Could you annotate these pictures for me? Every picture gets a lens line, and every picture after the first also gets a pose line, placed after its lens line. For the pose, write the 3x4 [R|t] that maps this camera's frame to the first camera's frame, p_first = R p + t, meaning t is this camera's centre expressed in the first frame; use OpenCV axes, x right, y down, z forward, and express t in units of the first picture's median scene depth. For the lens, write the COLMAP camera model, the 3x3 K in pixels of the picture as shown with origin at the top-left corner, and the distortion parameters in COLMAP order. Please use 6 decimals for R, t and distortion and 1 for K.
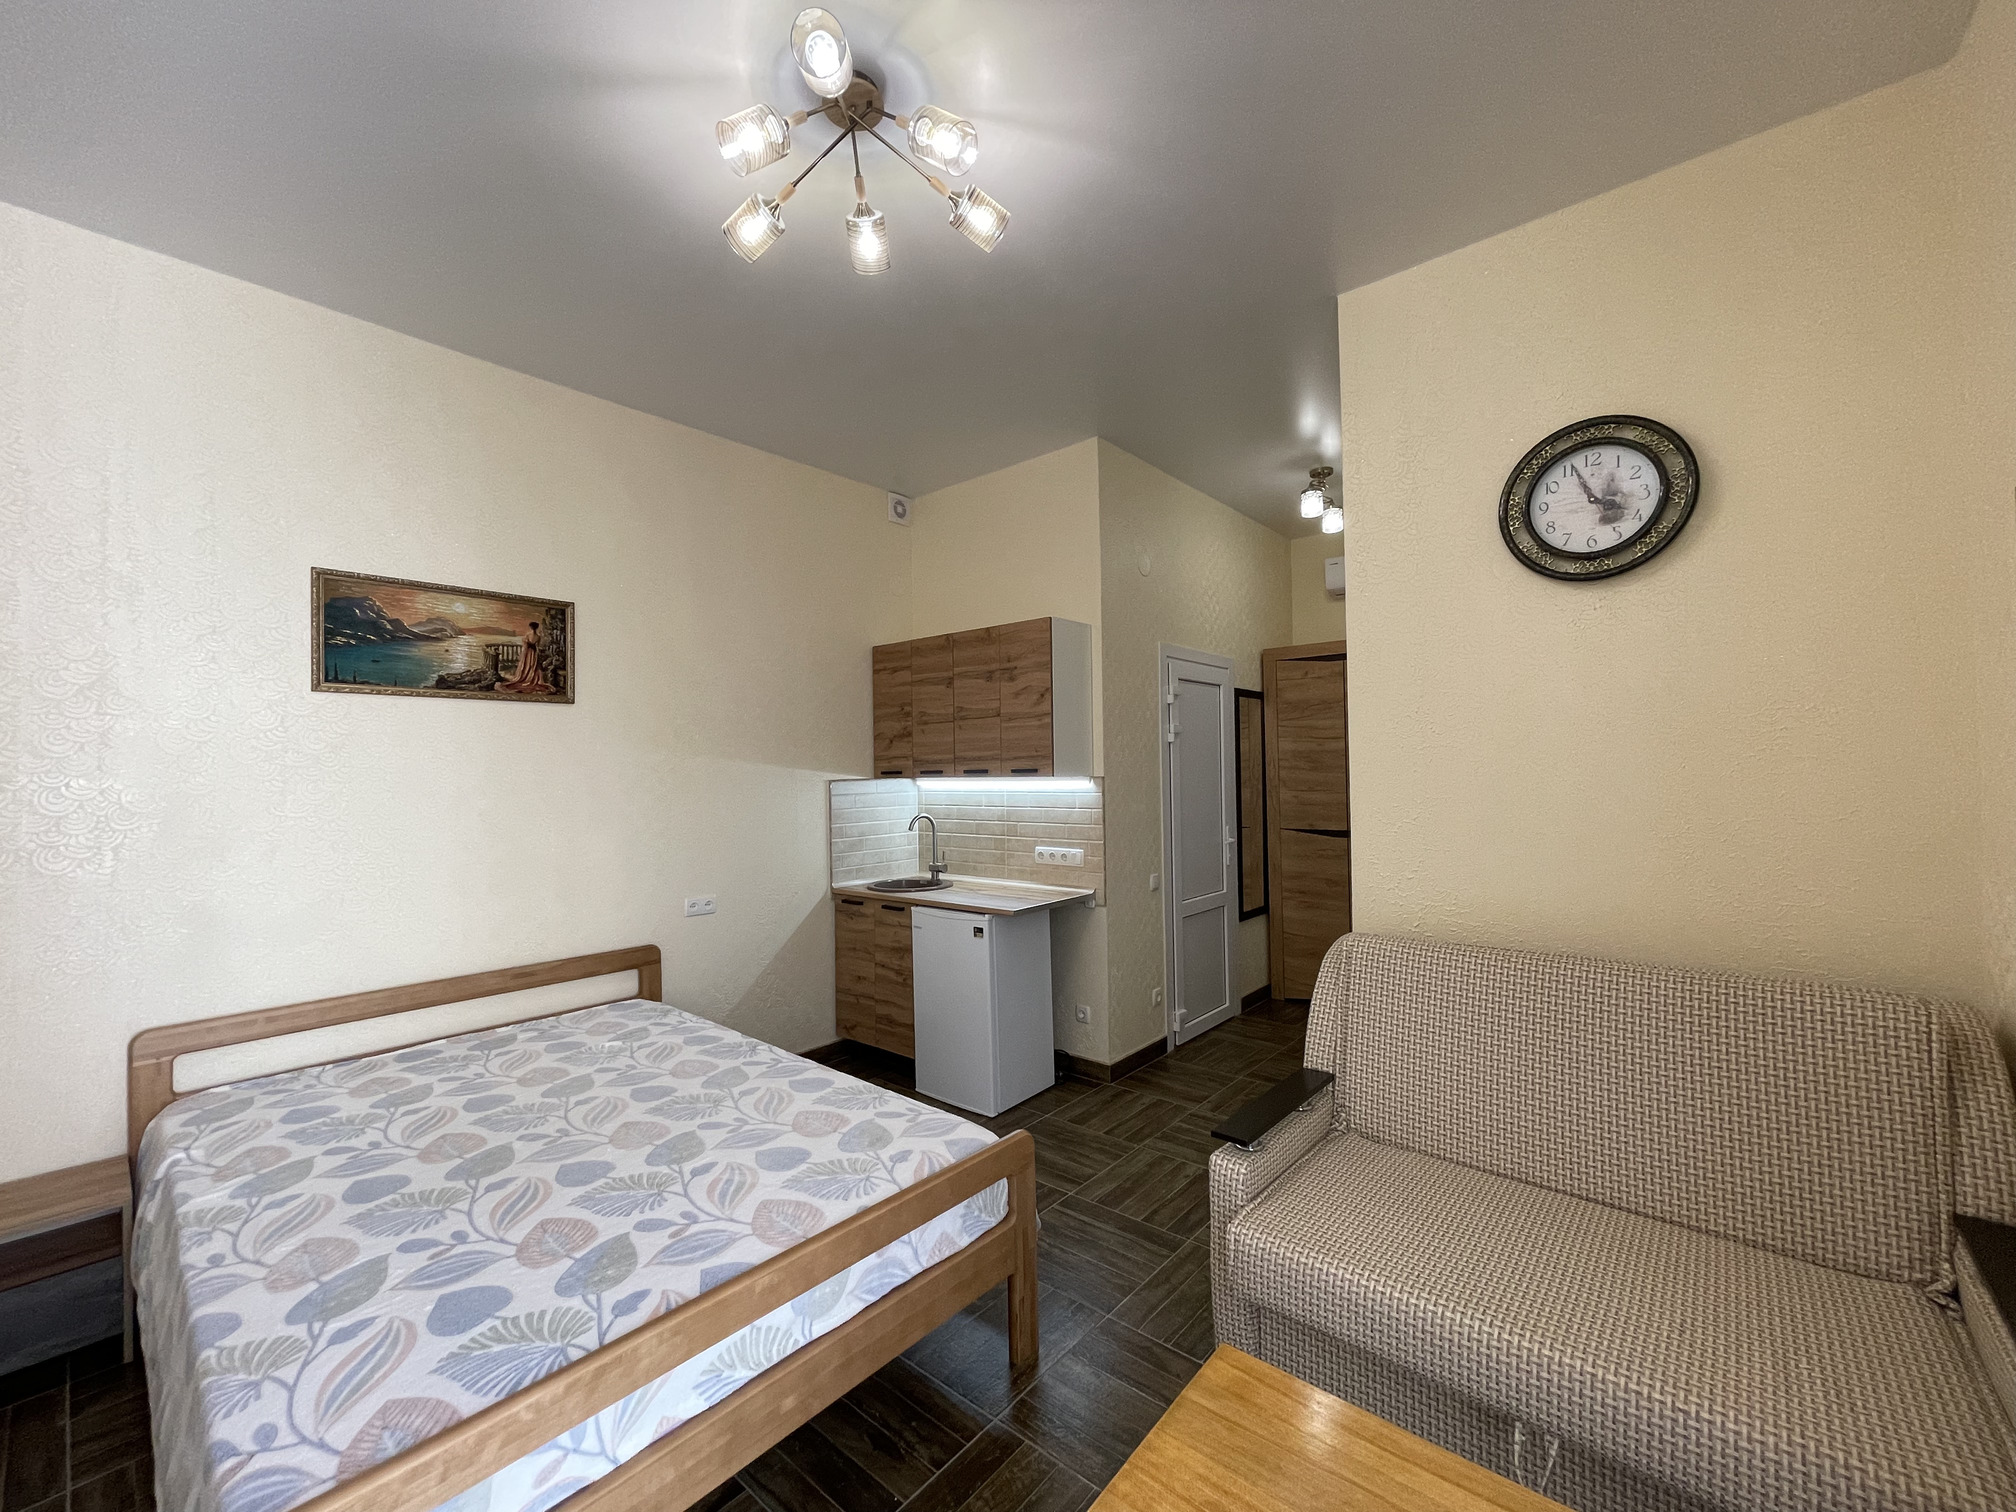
lens RADIAL K [[809.9, 0, 1009.3], [0, 809.9, 754.4], [0, 0, 1]] dist [-0.001154, -0.000171]
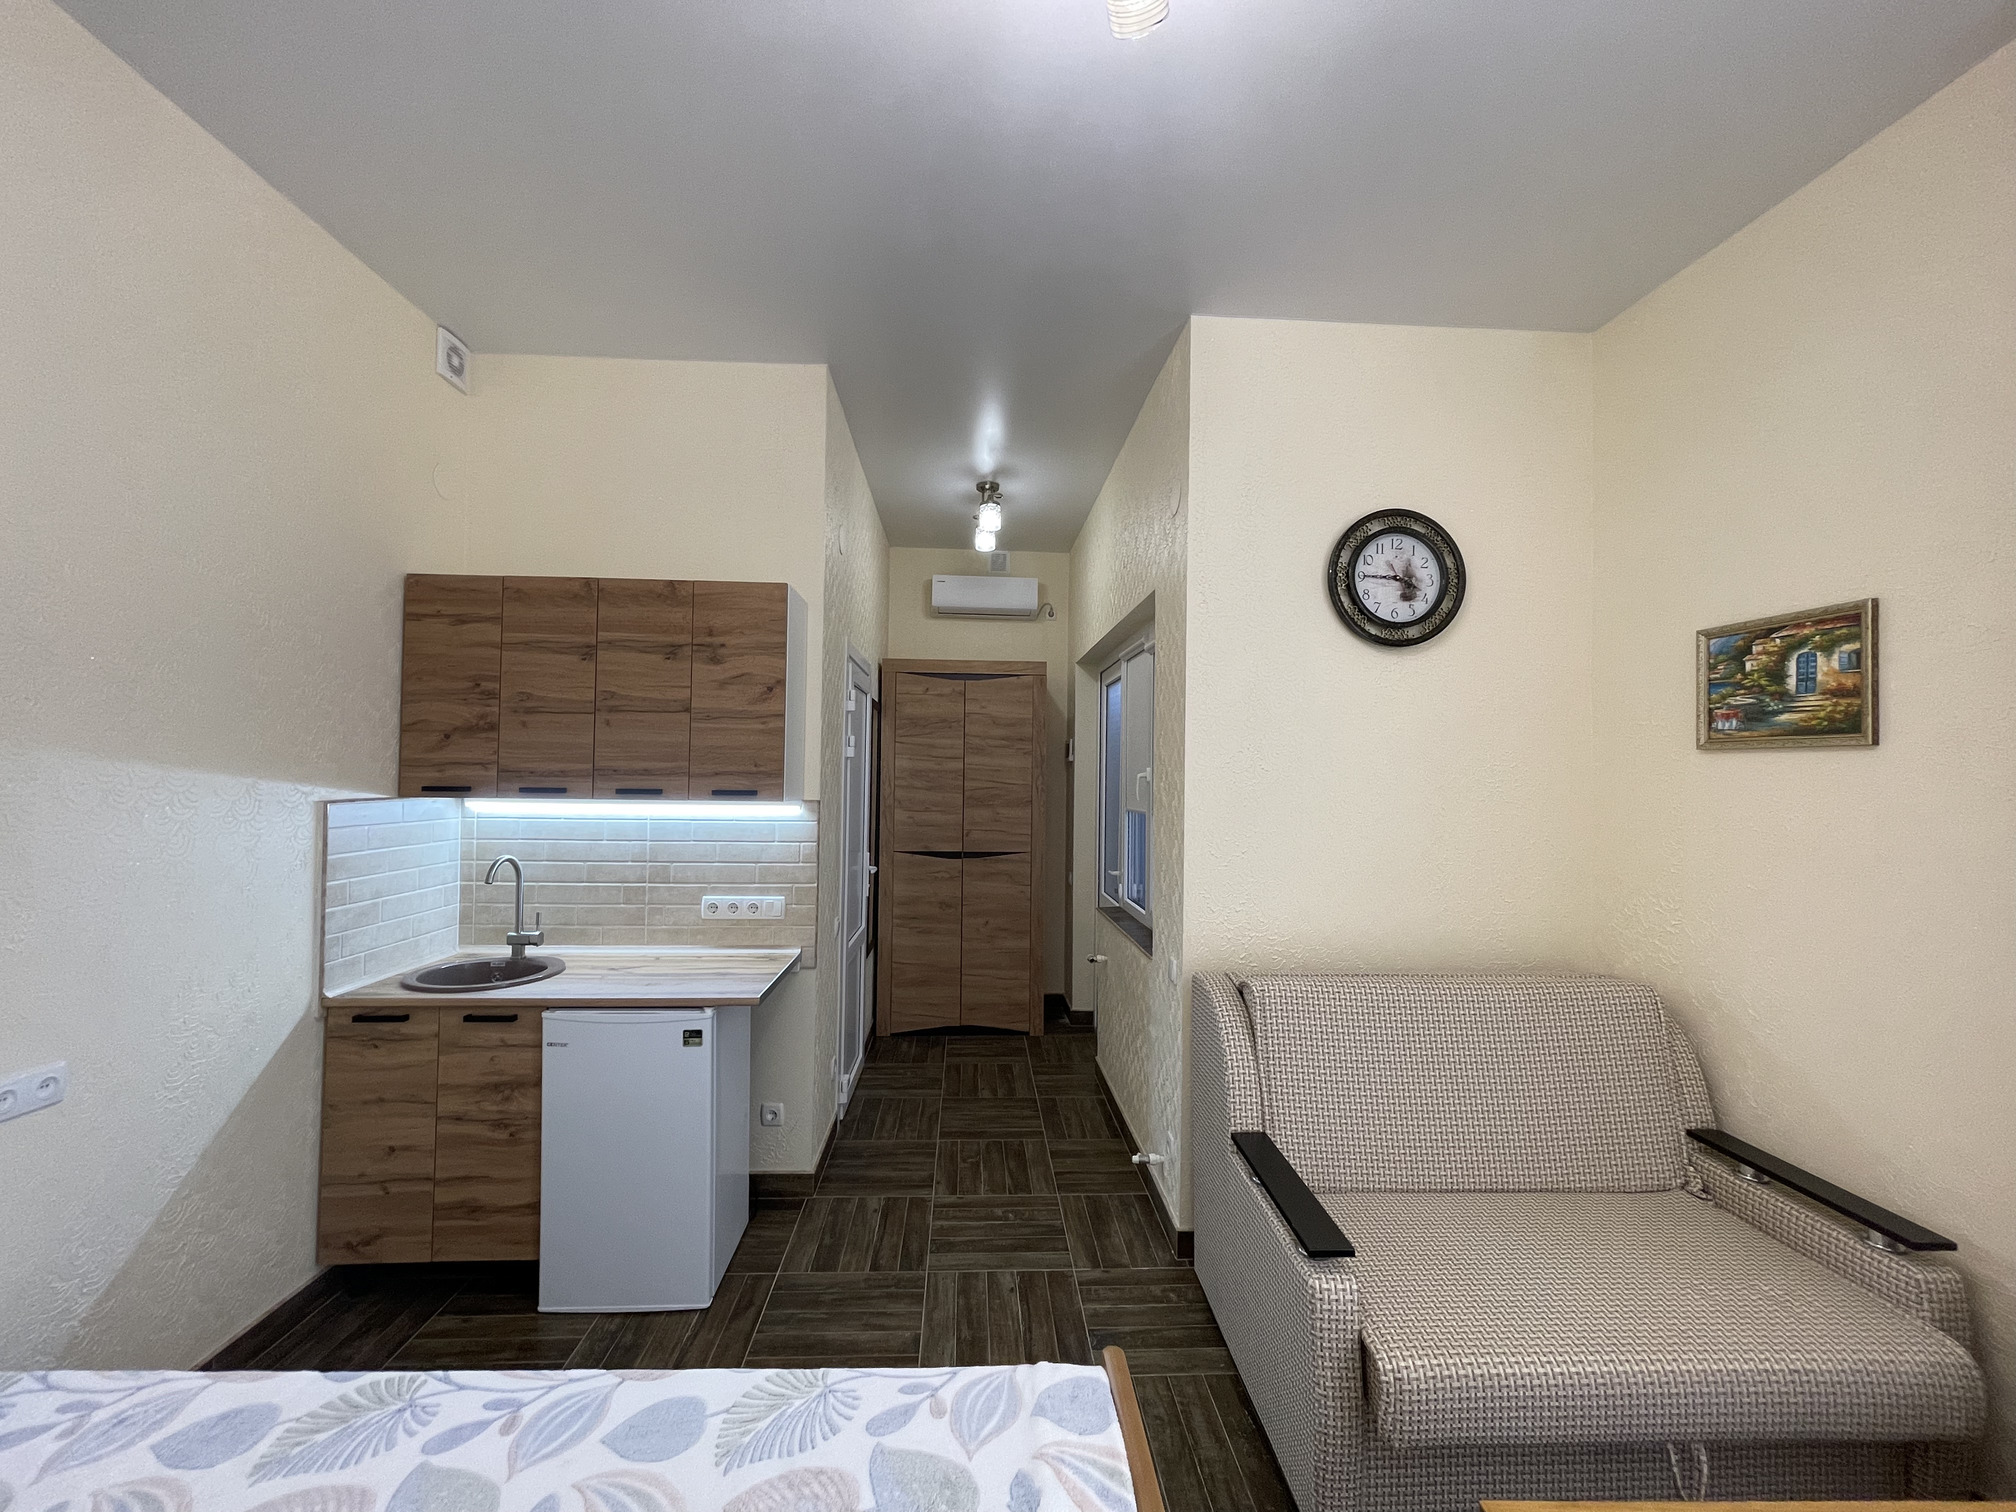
lens RADIAL K [[809.9, 0, 1001.5], [0, 809.9, 758.0], [0, 0, 1]] dist [-0.001154, -0.000171]
pose [[0.730639, 0.041036, 0.681530, -0.291102], [-0.039327, 0.999064, -0.017995, -0.006384], [-0.681631, -0.013655, 0.731569, 0.317449]]
